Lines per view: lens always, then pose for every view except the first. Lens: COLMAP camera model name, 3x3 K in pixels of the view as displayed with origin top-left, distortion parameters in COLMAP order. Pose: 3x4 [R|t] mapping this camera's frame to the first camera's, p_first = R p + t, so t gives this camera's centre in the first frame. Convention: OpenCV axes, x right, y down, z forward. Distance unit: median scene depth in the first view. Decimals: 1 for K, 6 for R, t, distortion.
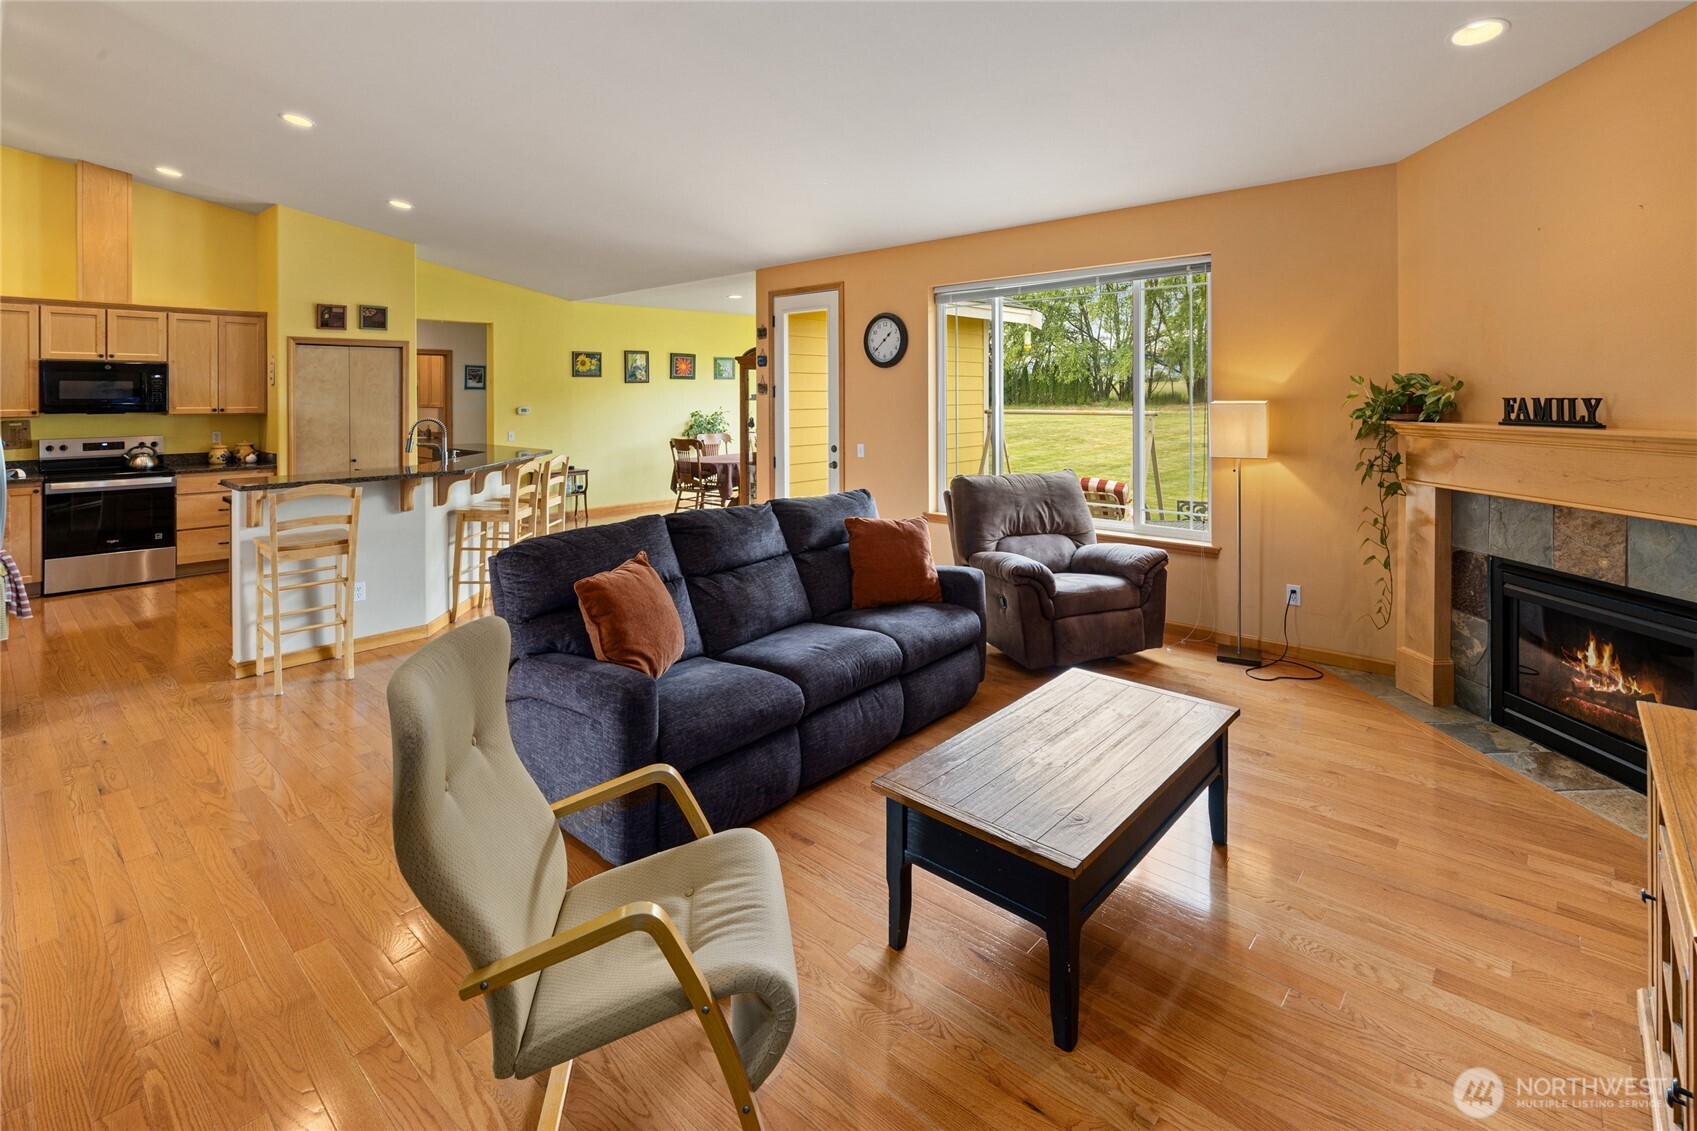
lens RADIAL K [[759.9, 0, 853.7], [0, 759.9, 398.4], [0, 0, 1]] dist [-0.004240, -0.000968]
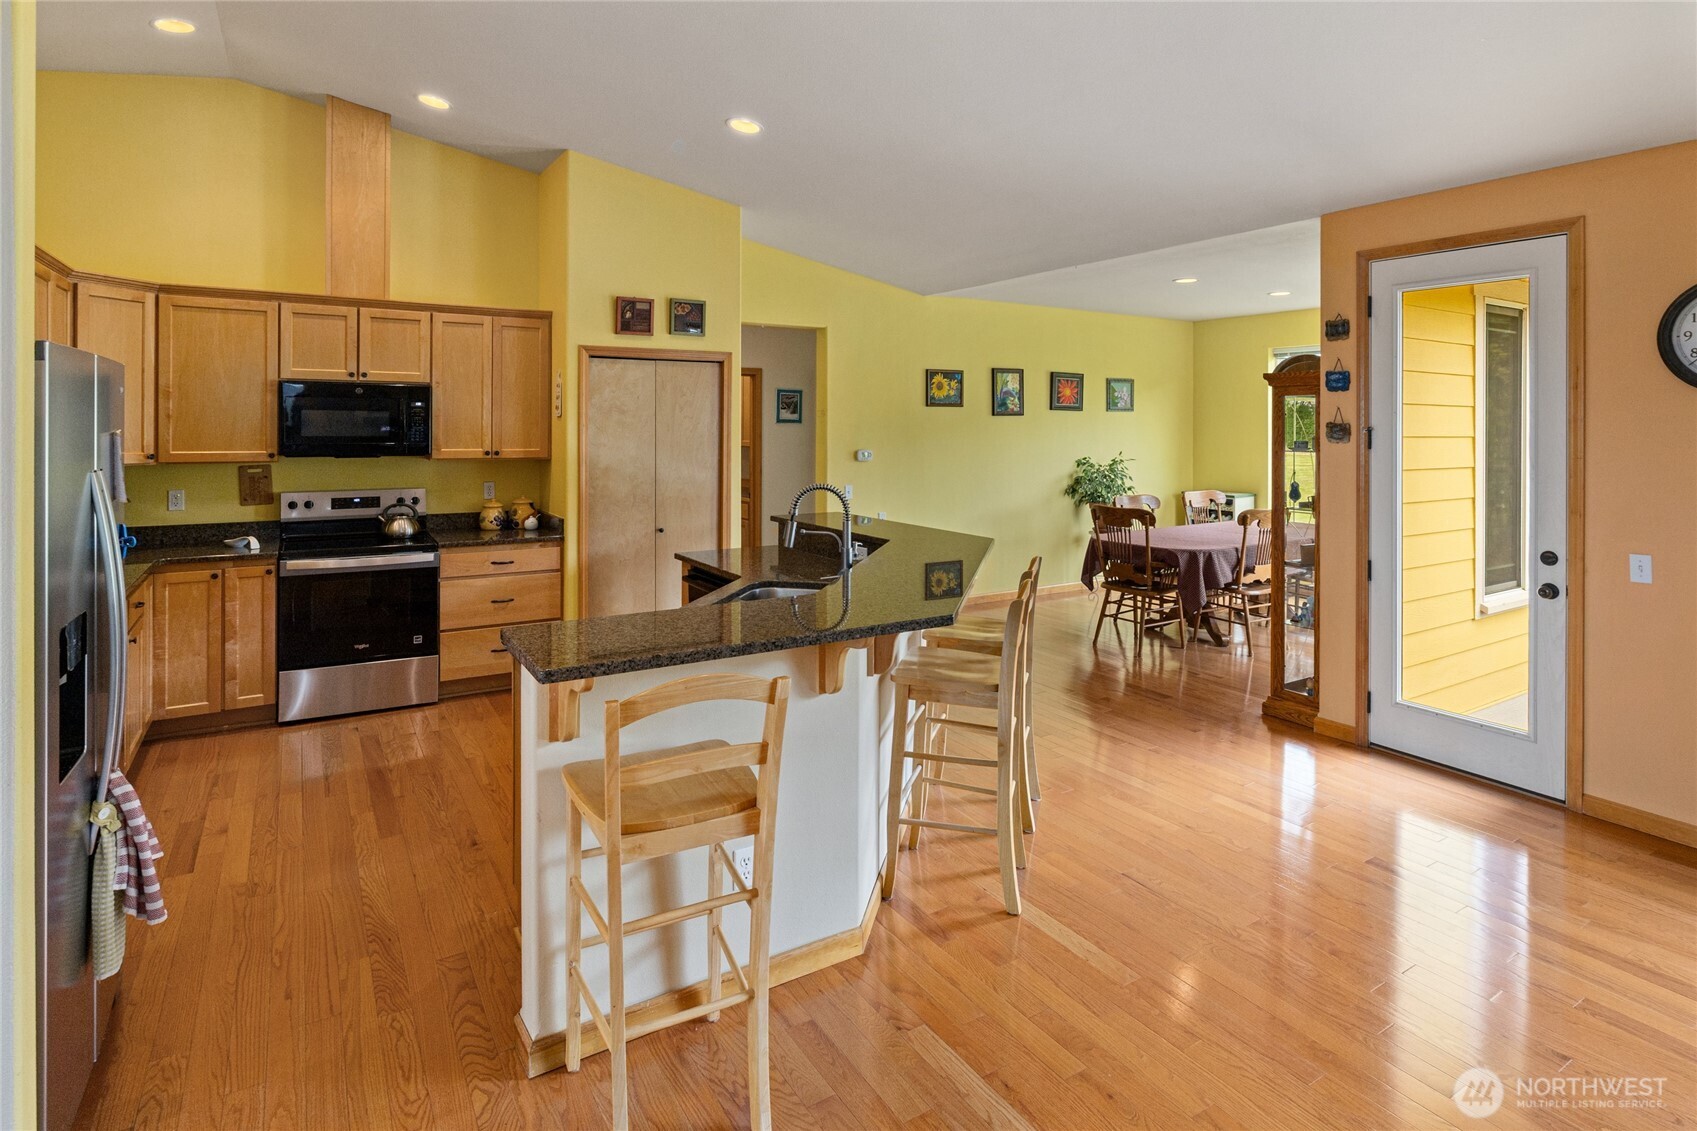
lens RADIAL K [[873.2, 0, 863.5], [0, 873.2, 435.8], [0, 0, 1]] dist [-0.008574, 0.002134]
pose [[0.958342, 0.015587, -0.285197, -0.302056], [-0.013329, 0.999863, 0.009855, -0.013511], [0.285311, -0.005643, 0.958418, 0.351633]]
